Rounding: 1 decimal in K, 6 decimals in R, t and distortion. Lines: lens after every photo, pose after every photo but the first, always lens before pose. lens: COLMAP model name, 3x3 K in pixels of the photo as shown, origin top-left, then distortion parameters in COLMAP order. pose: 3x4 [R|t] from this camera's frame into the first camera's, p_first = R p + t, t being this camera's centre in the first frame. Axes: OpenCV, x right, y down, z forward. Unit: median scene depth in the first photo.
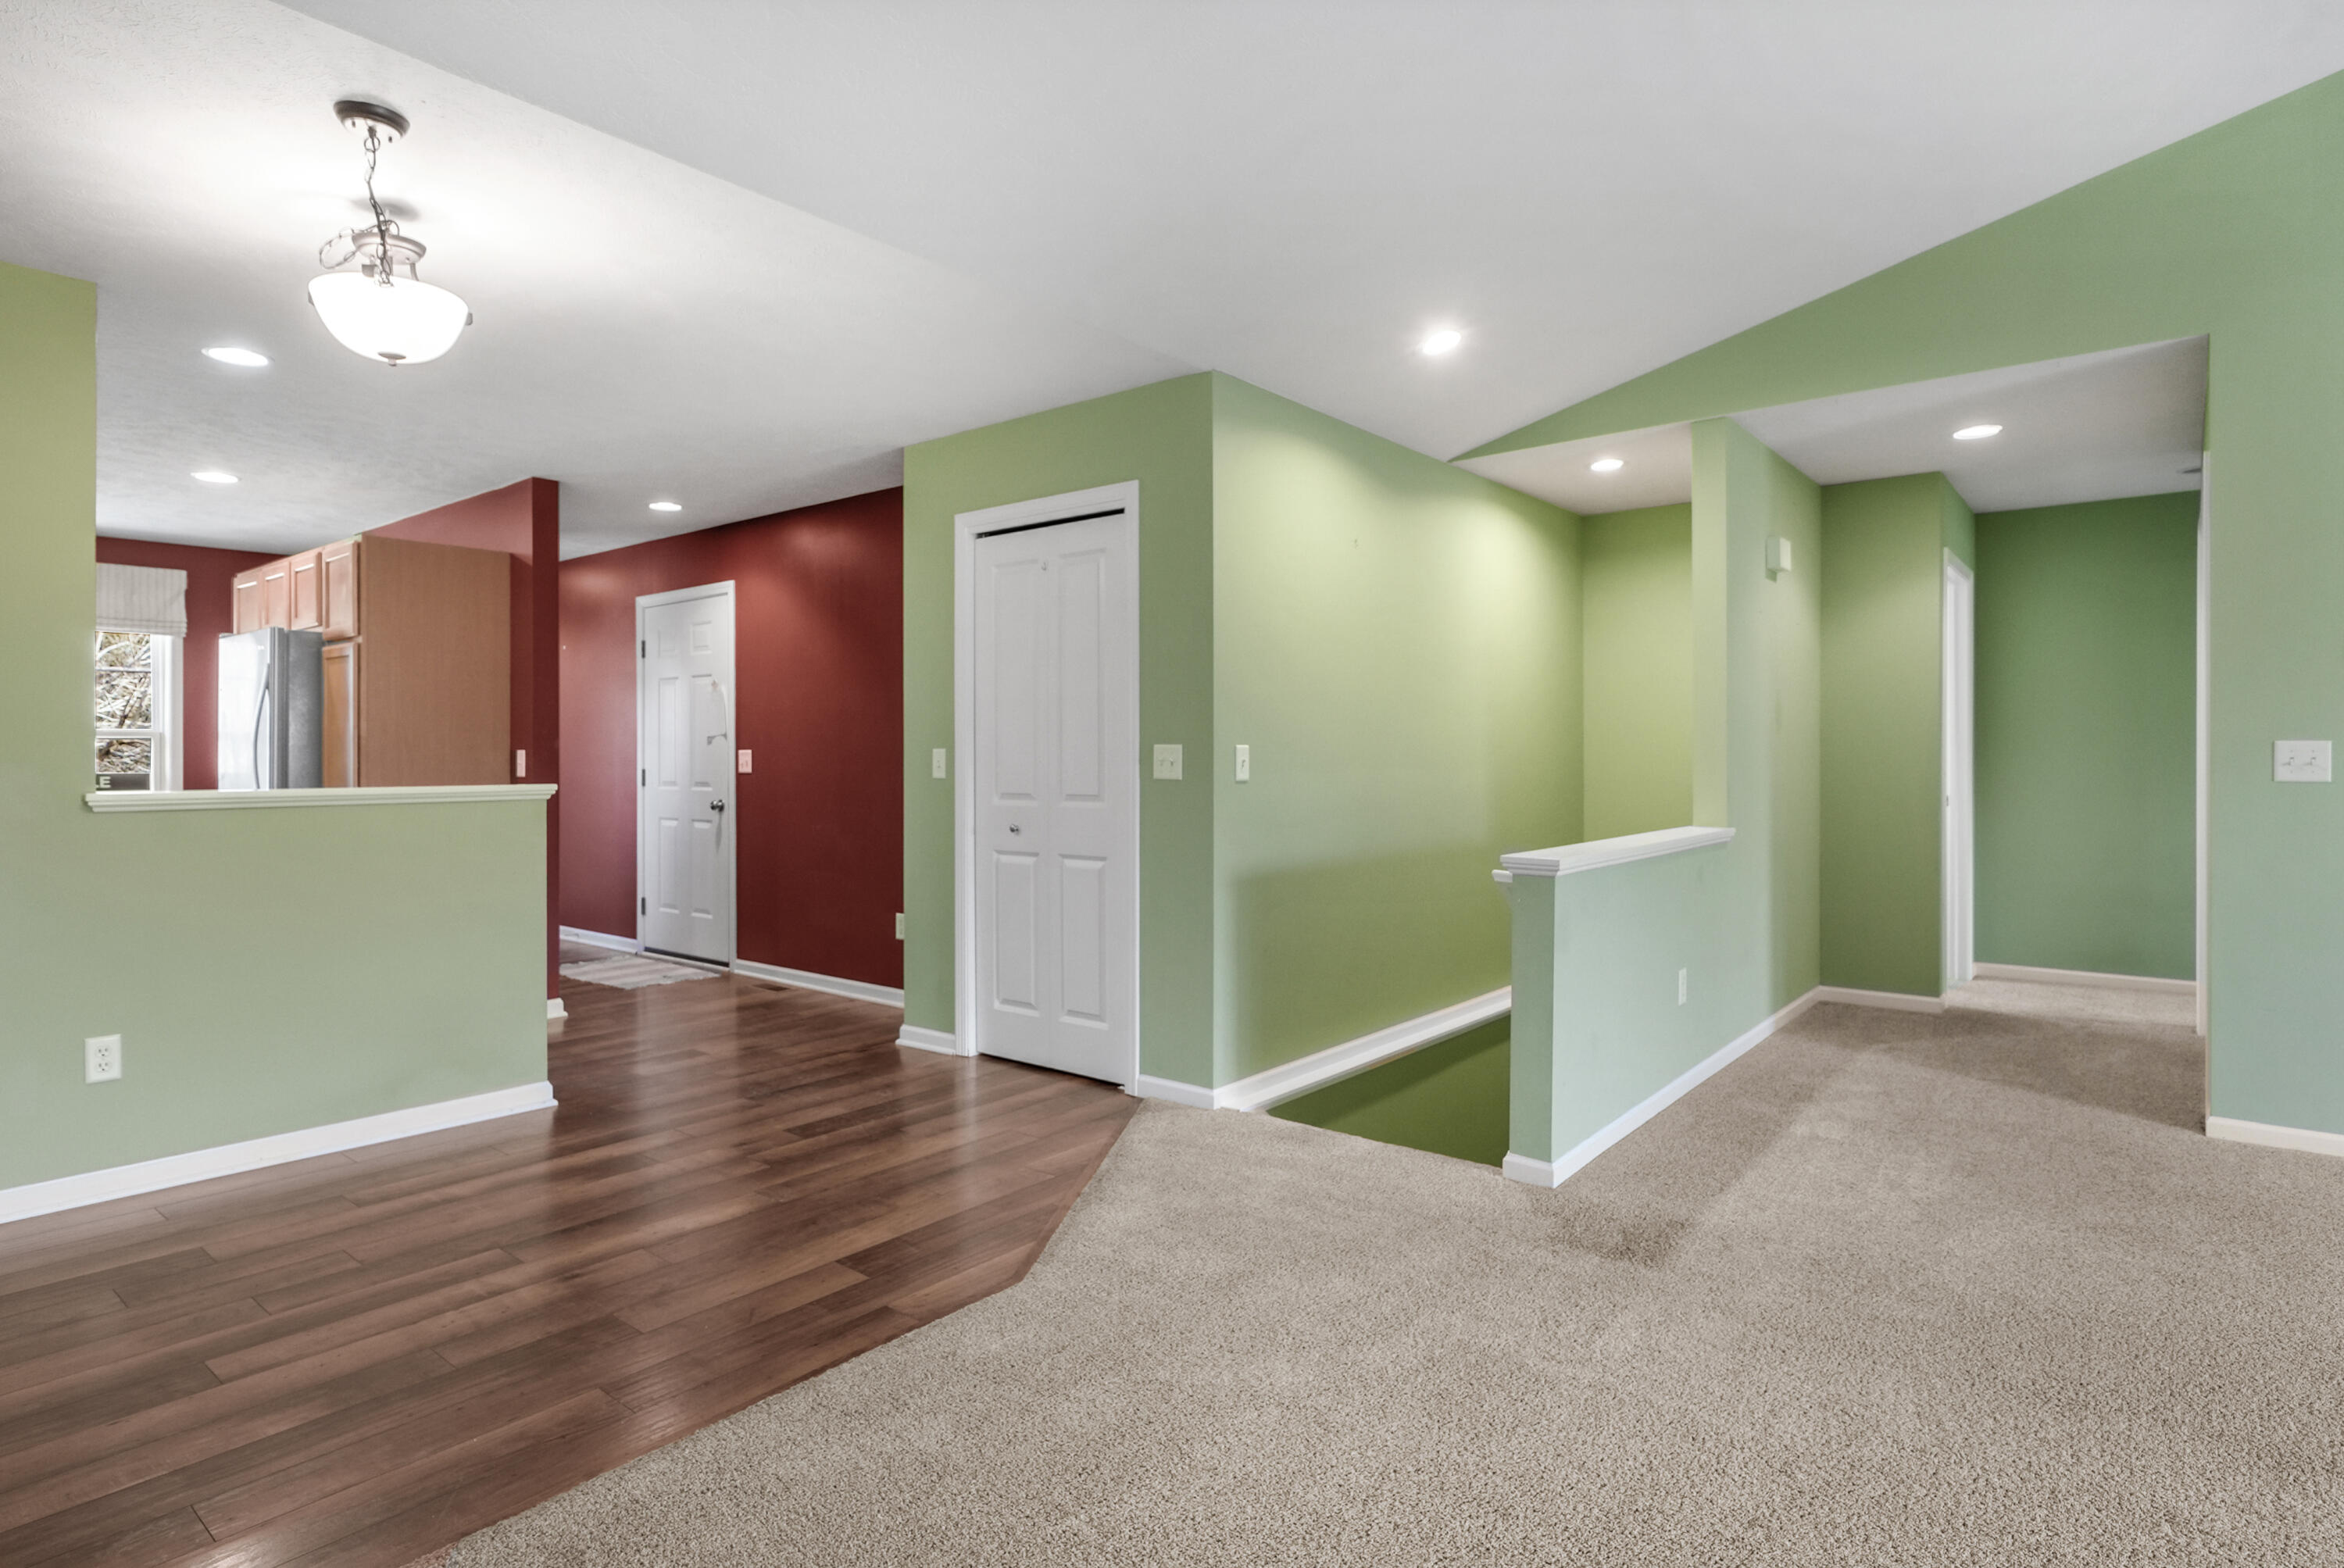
lens RADIAL K [[1231.3, 0, 1183.2], [0, 1231.3, 779.8], [0, 0, 1]] dist [0.012252, 0.000456]
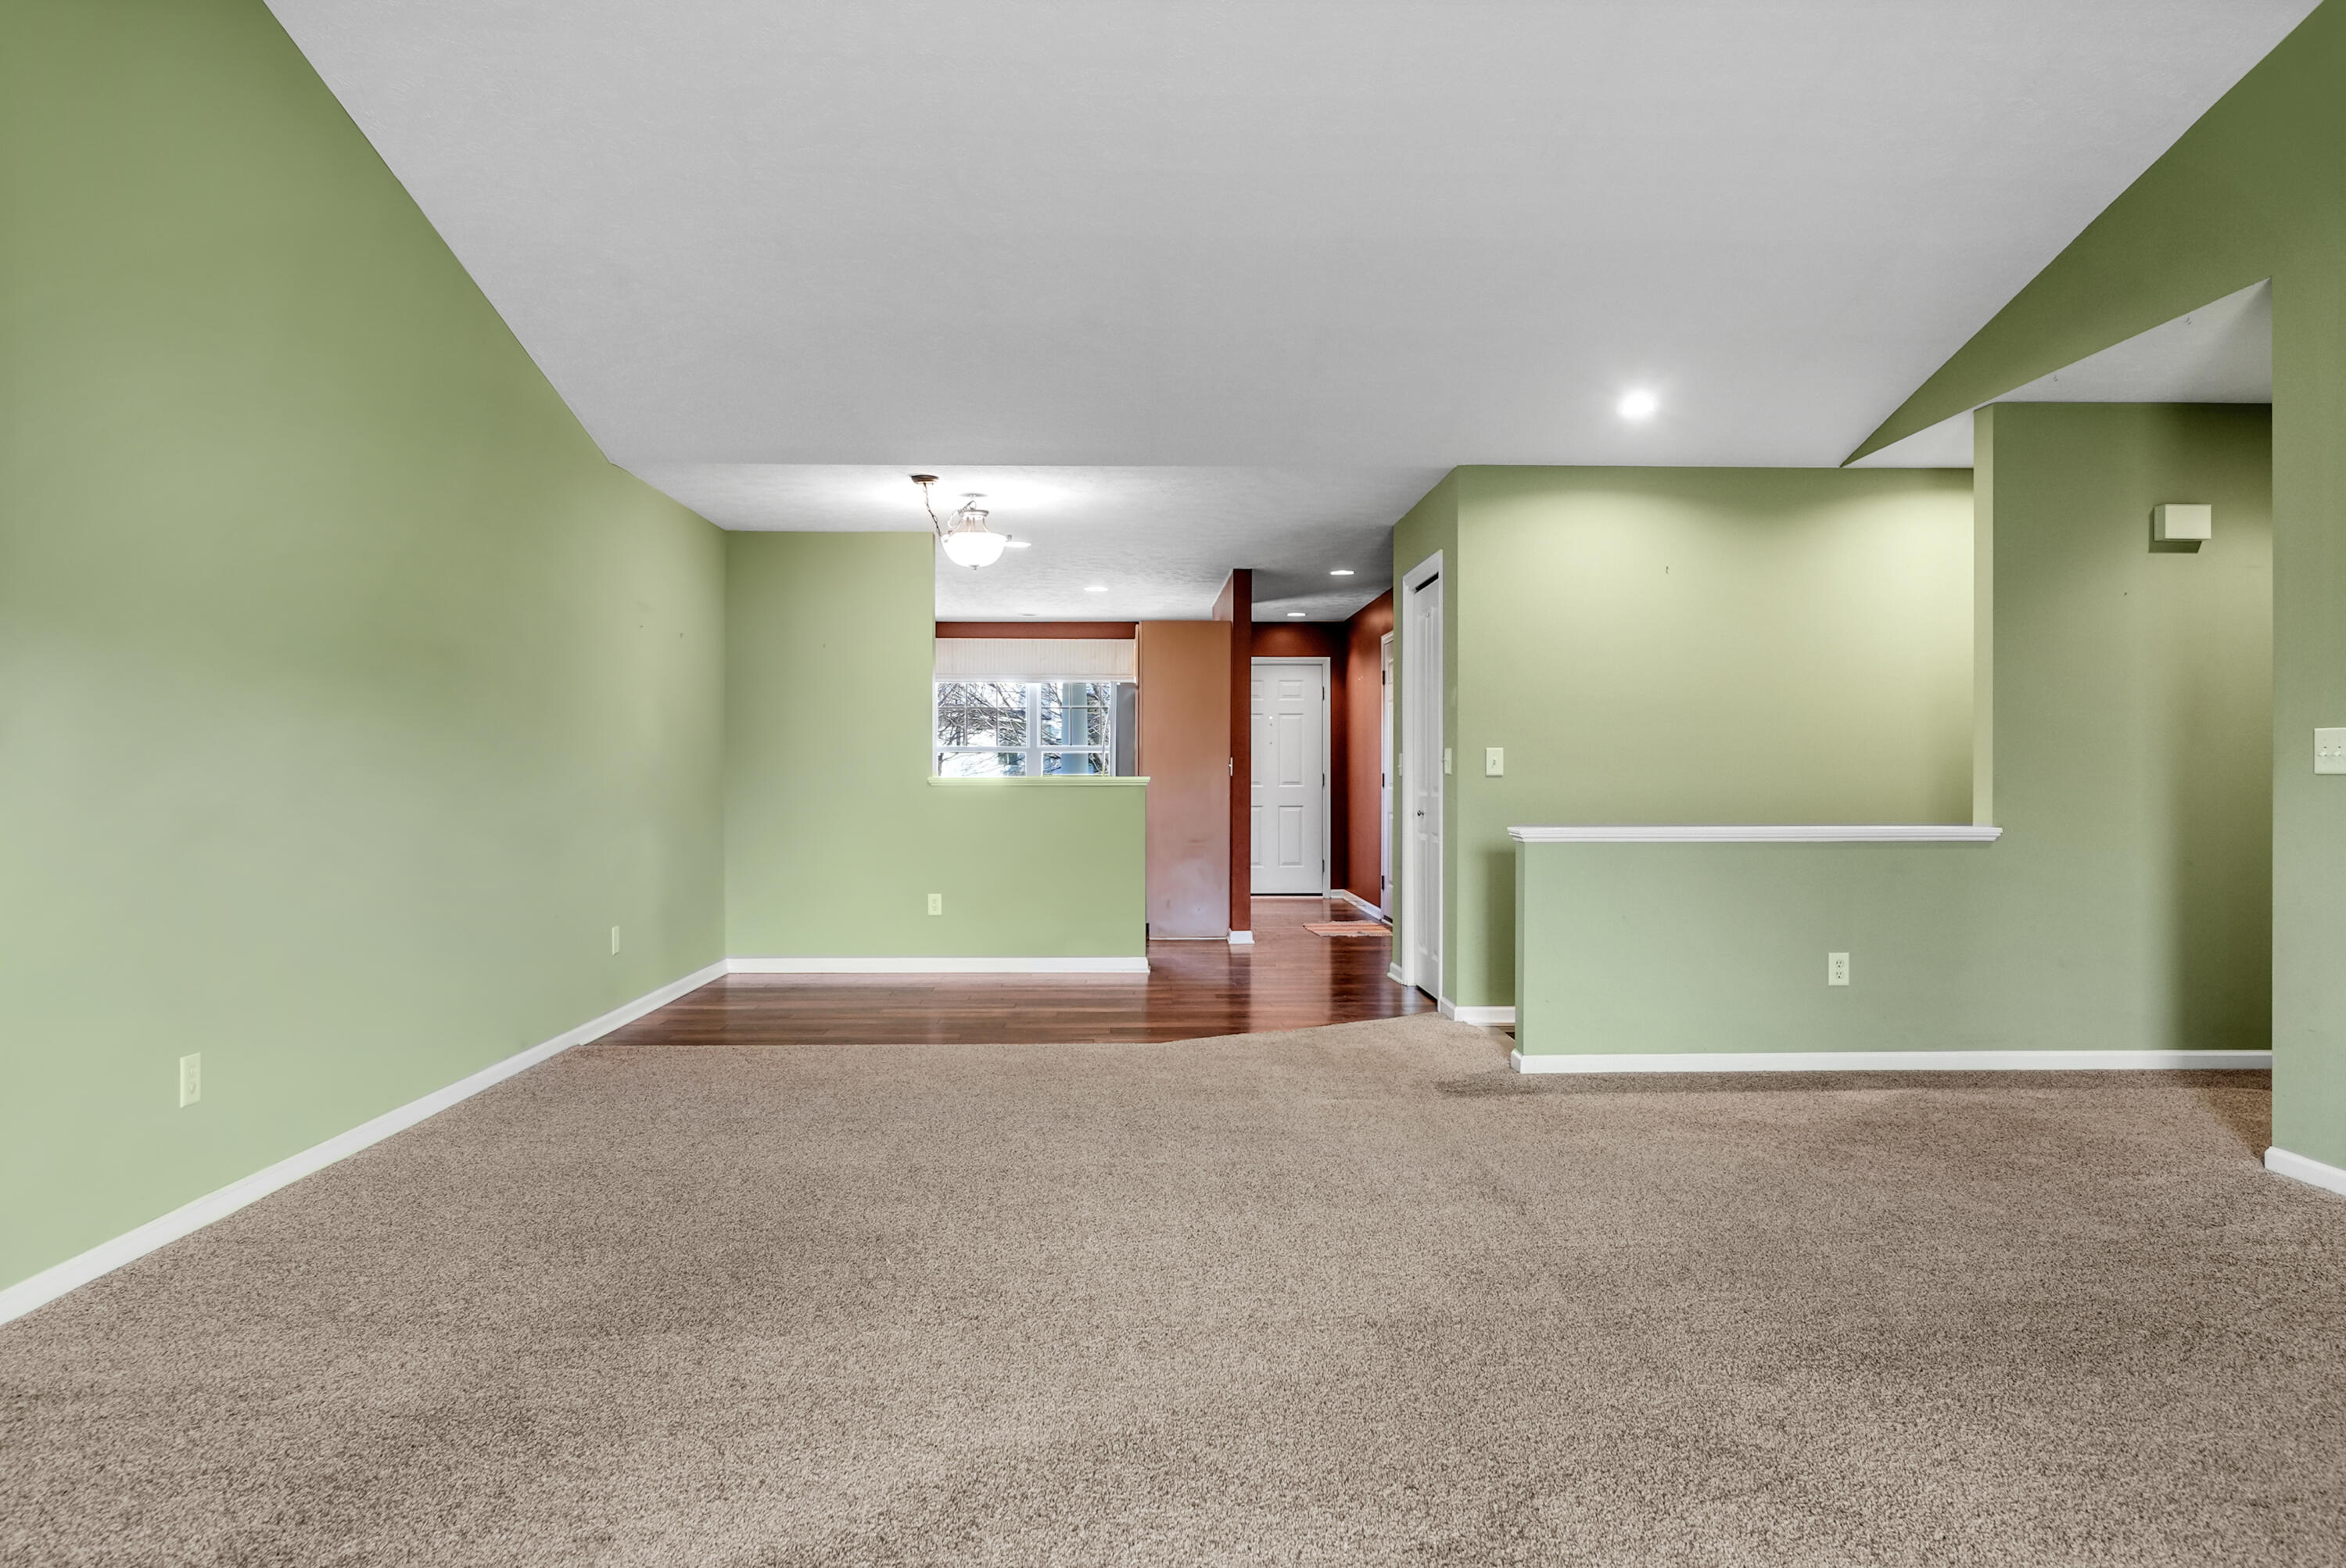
lens RADIAL K [[1460.2, 0, 1185.5], [0, 1460.2, 809.1], [0, 0, 1]] dist [-0.002307, 0.005898]
pose [[0.673254, 0.019568, -0.739152, 0.860016], [-0.014593, 0.999807, 0.013177, 0.018617], [0.739267, 0.001915, 0.673409, -0.237284]]
